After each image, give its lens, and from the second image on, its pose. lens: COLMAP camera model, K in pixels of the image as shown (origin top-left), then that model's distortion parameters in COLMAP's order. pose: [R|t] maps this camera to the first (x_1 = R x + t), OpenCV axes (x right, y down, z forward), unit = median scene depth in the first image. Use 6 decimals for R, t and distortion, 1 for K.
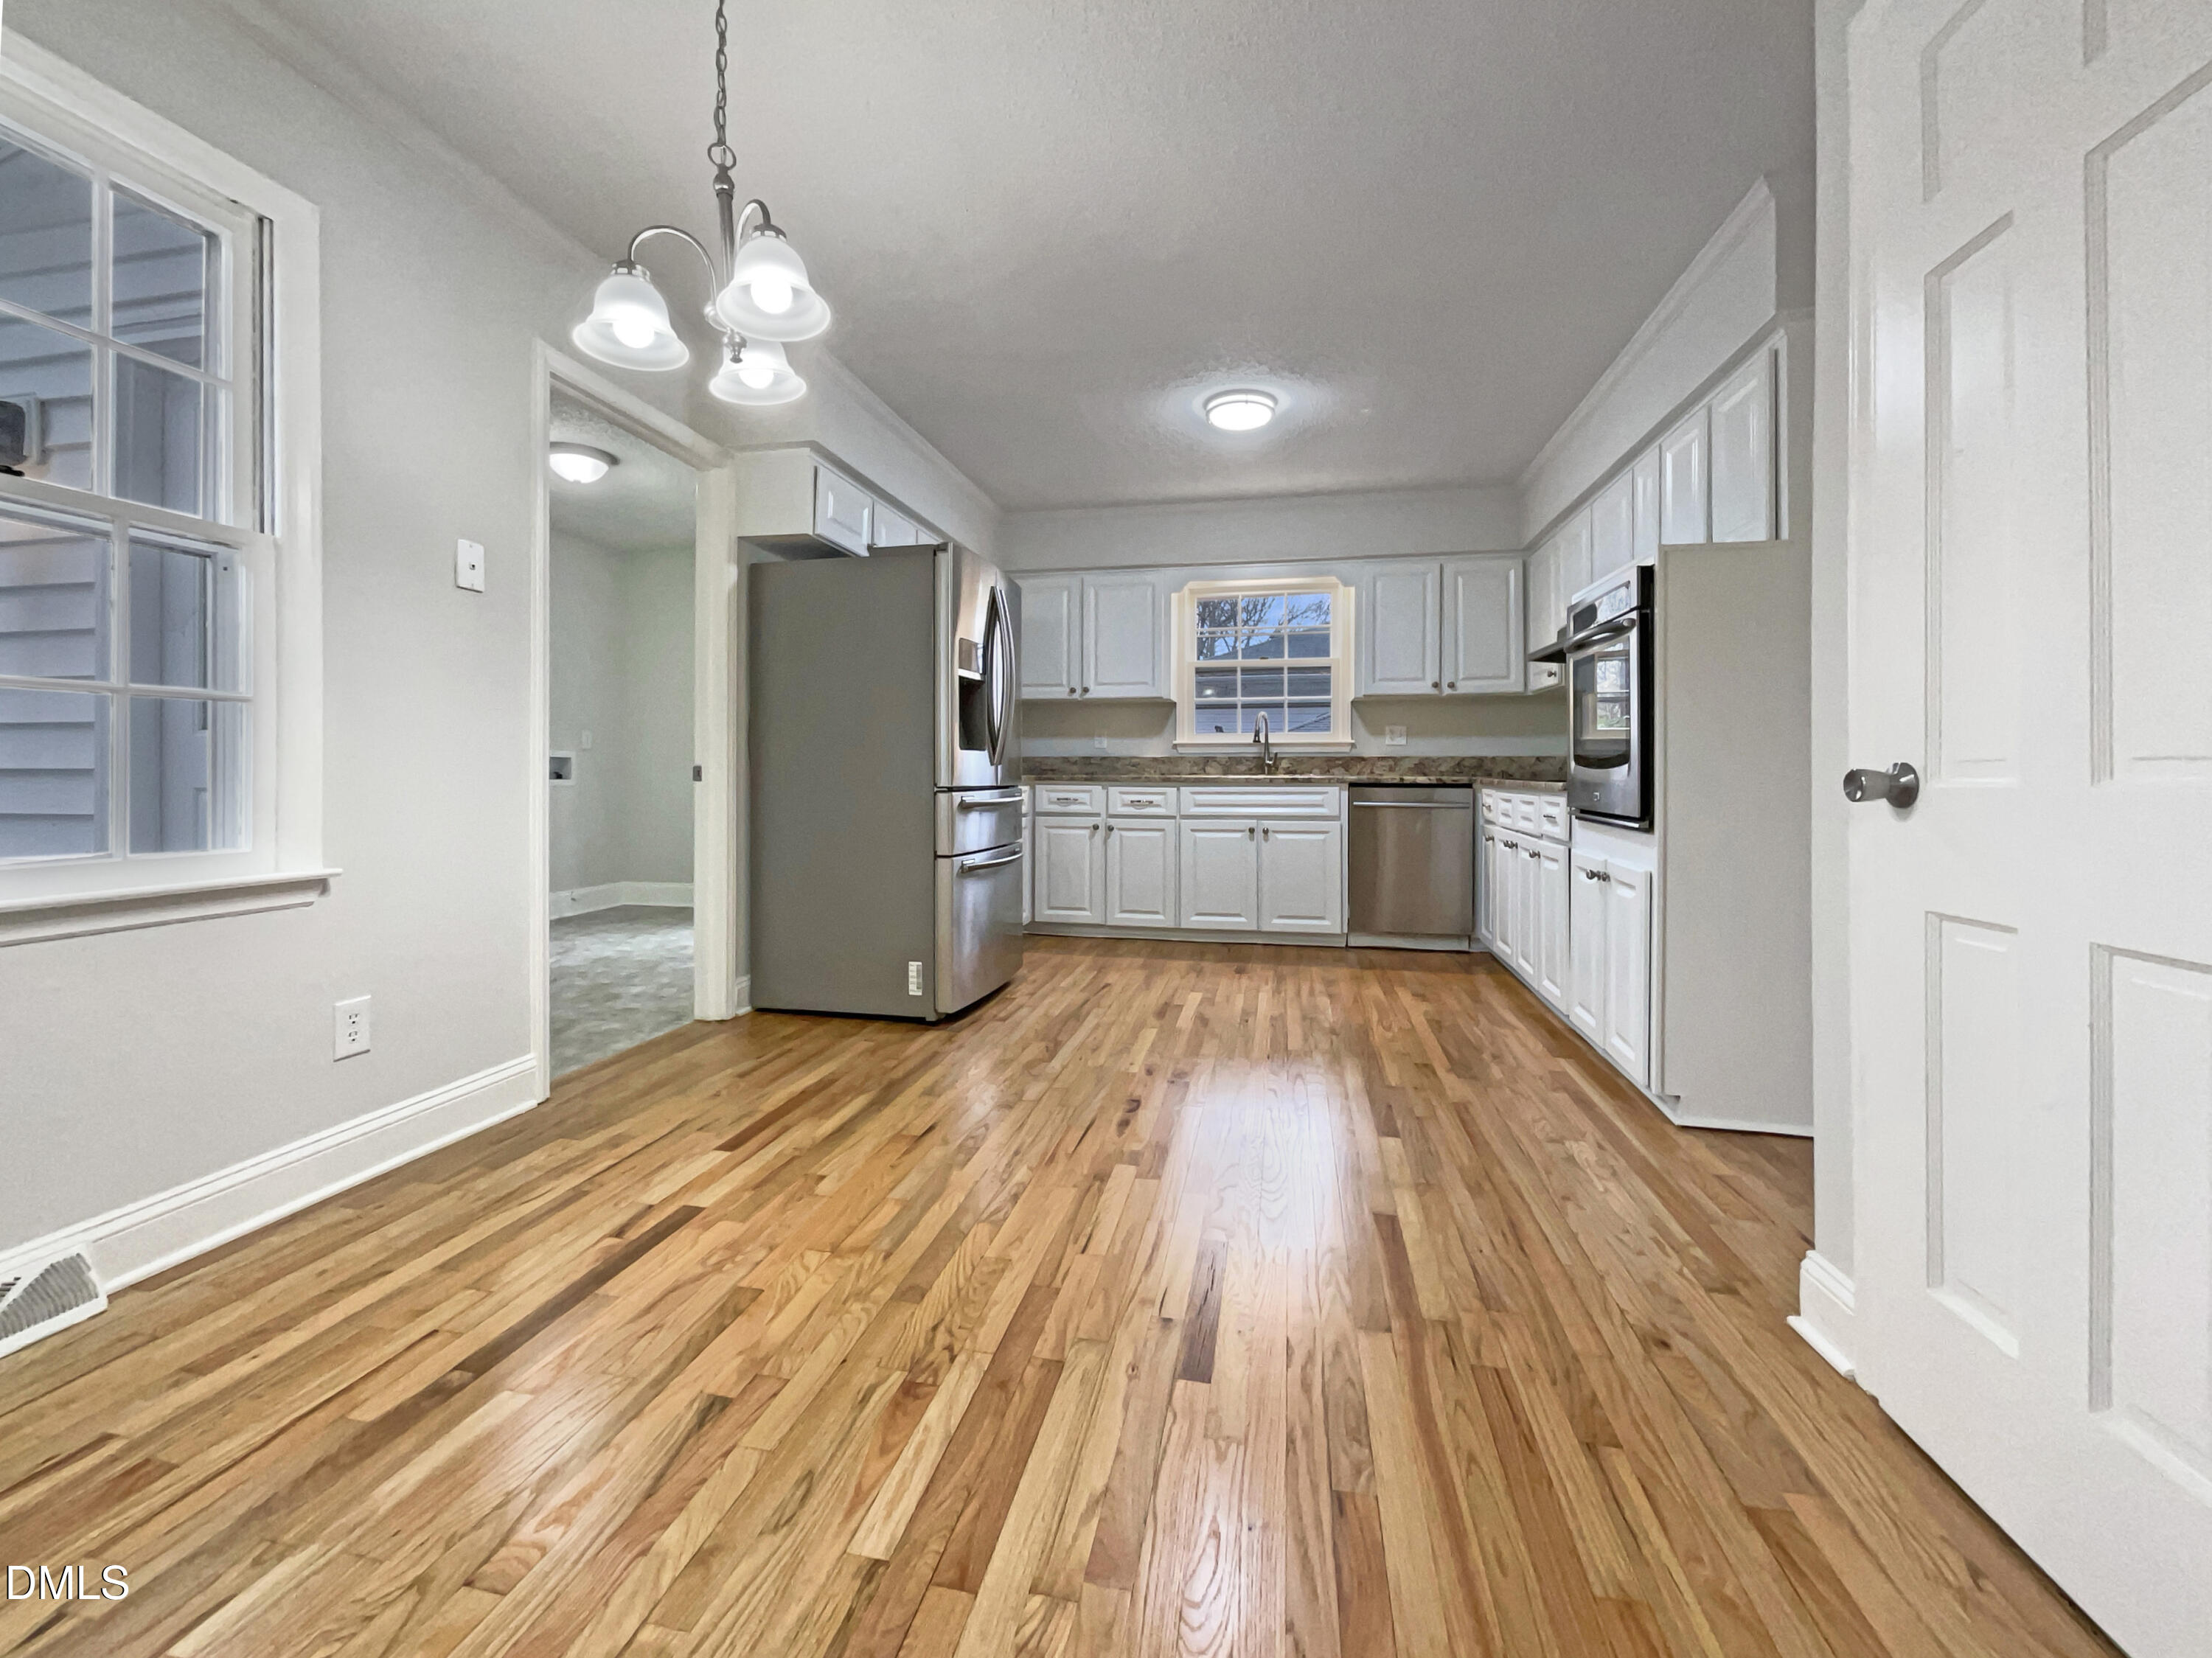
lens RADIAL K [[892.1, 0, 1102.0], [0, 892.1, 777.3], [0, 0, 1]] dist [0.000011, -0.000001]
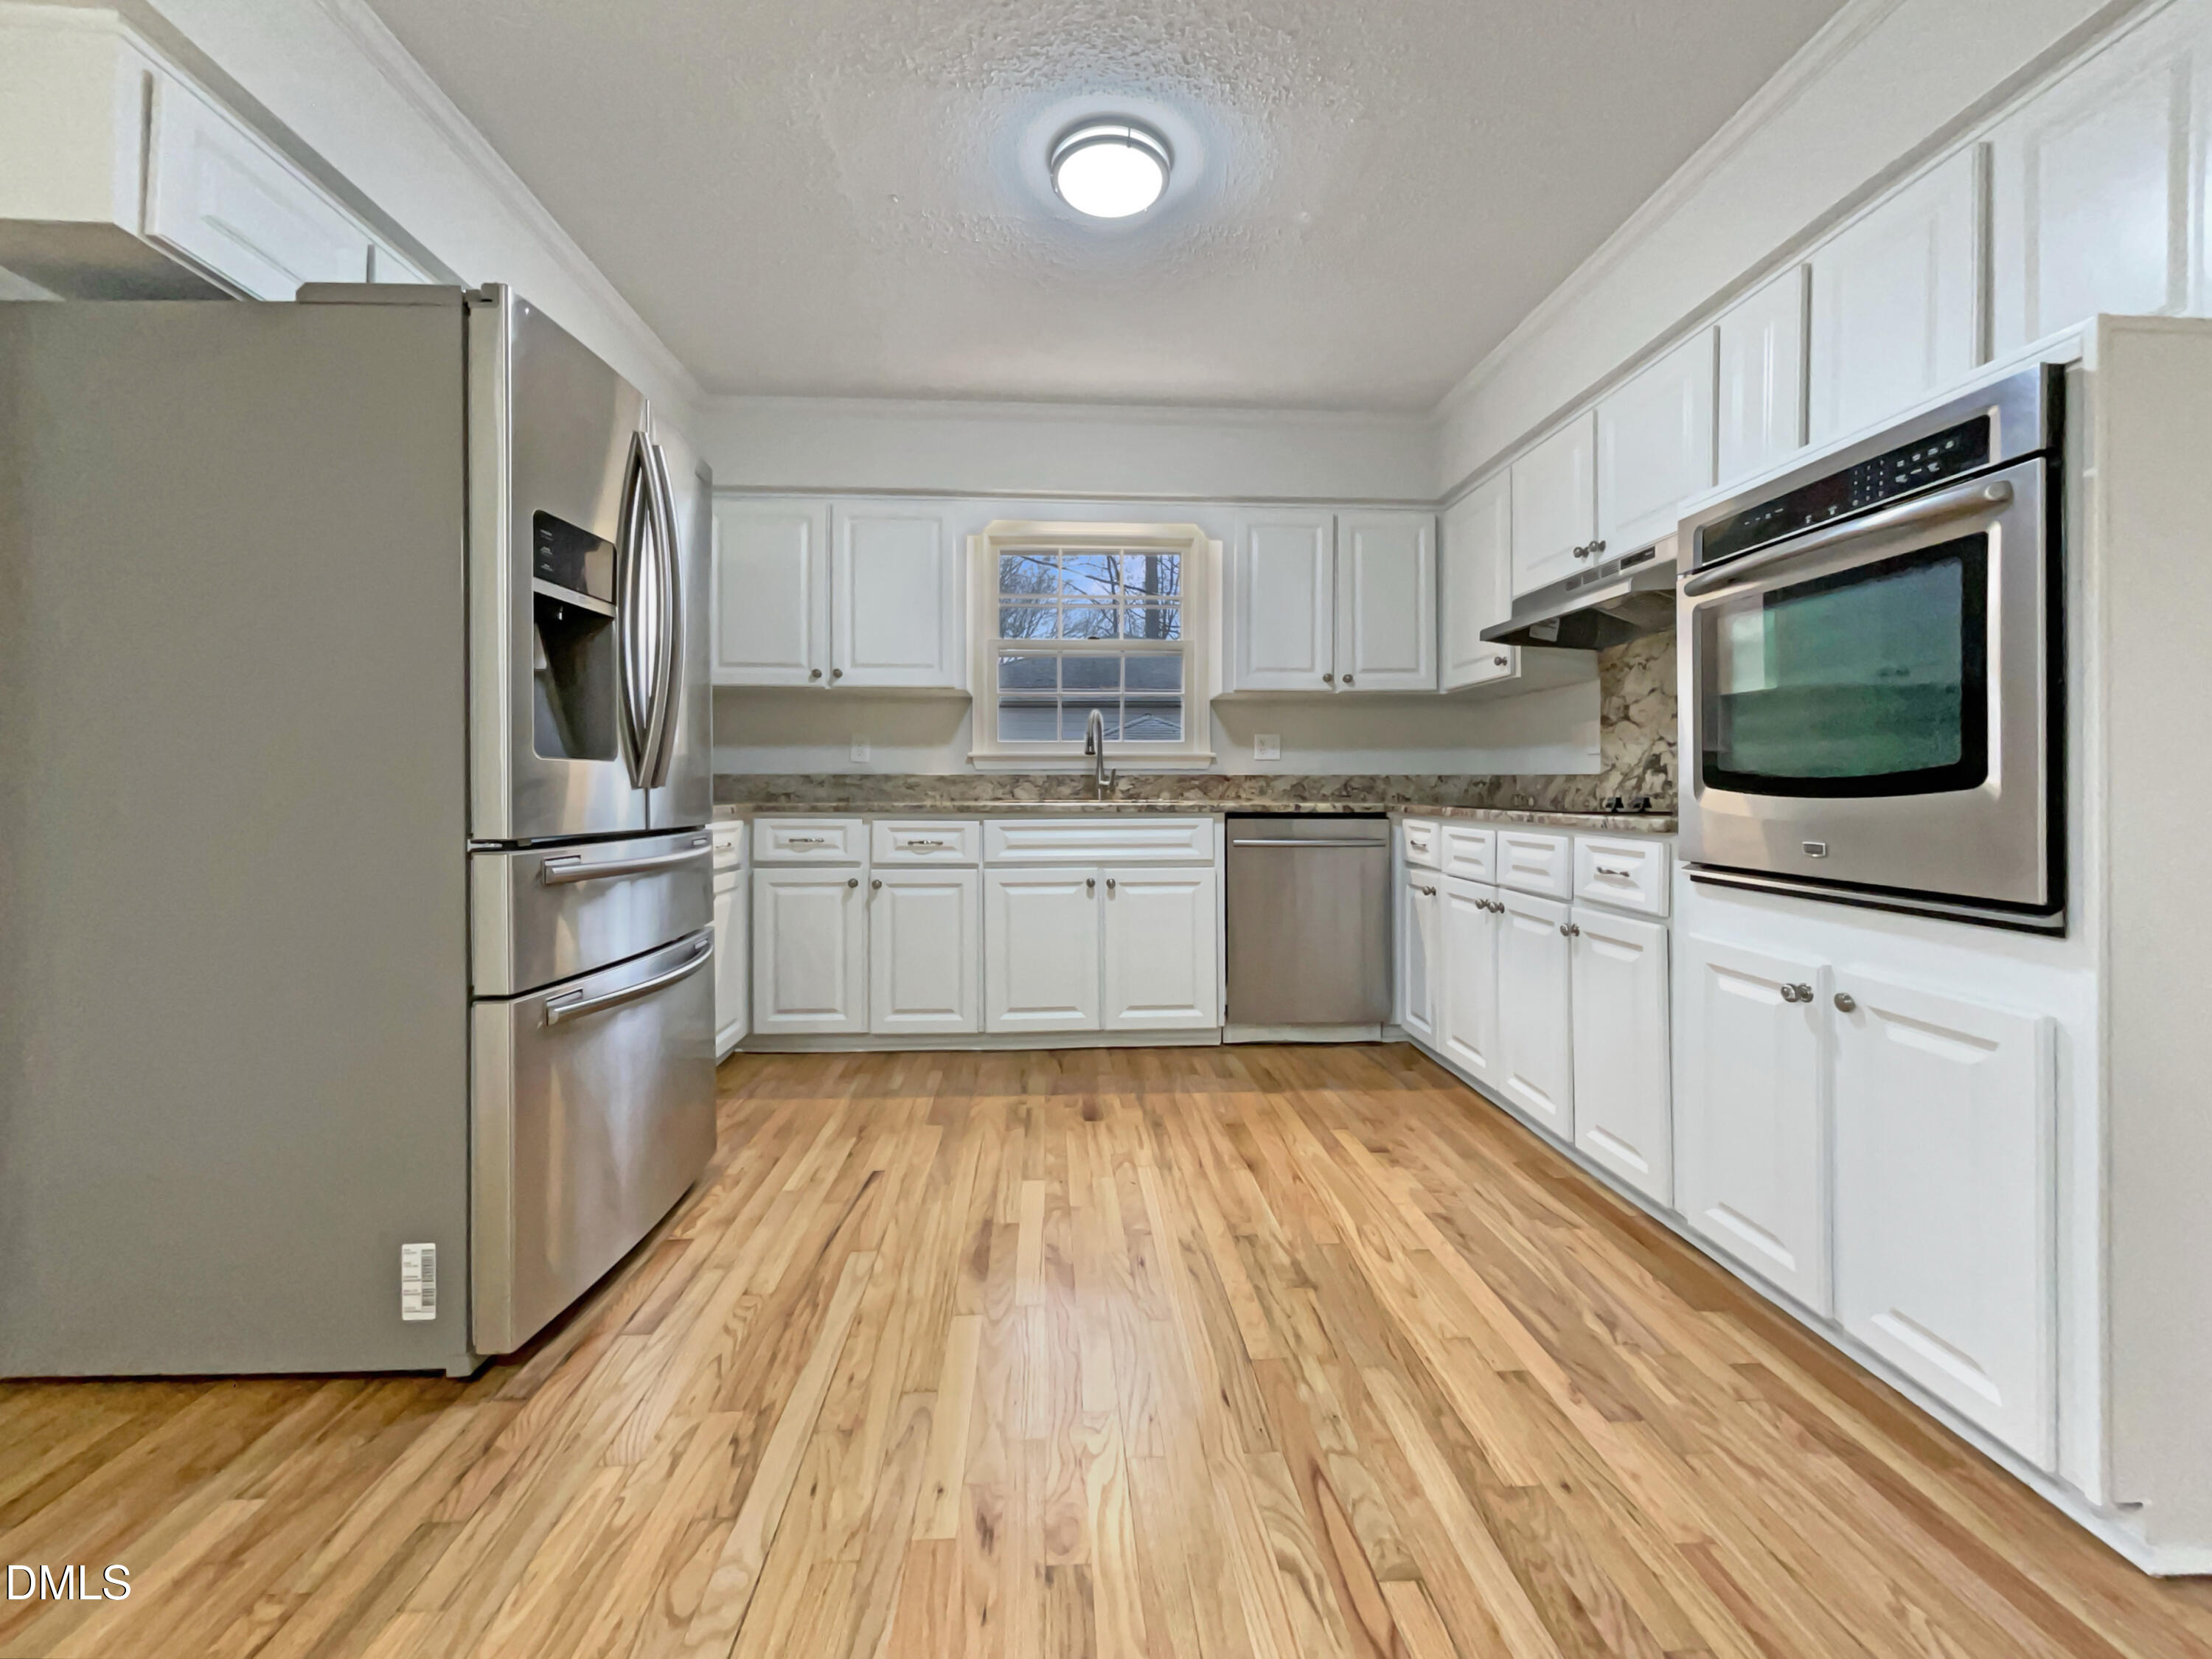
lens RADIAL K [[912.1, 0, 1101.6], [0, 912.1, 803.2], [0, 0, 1]] dist [-0.000448, 0.000021]
pose [[0.967603, -0.005126, 0.252426, 0.000747], [0.003395, 0.999968, 0.007292, -0.006261], [-0.252455, -0.006198, 0.967589, 0.321522]]
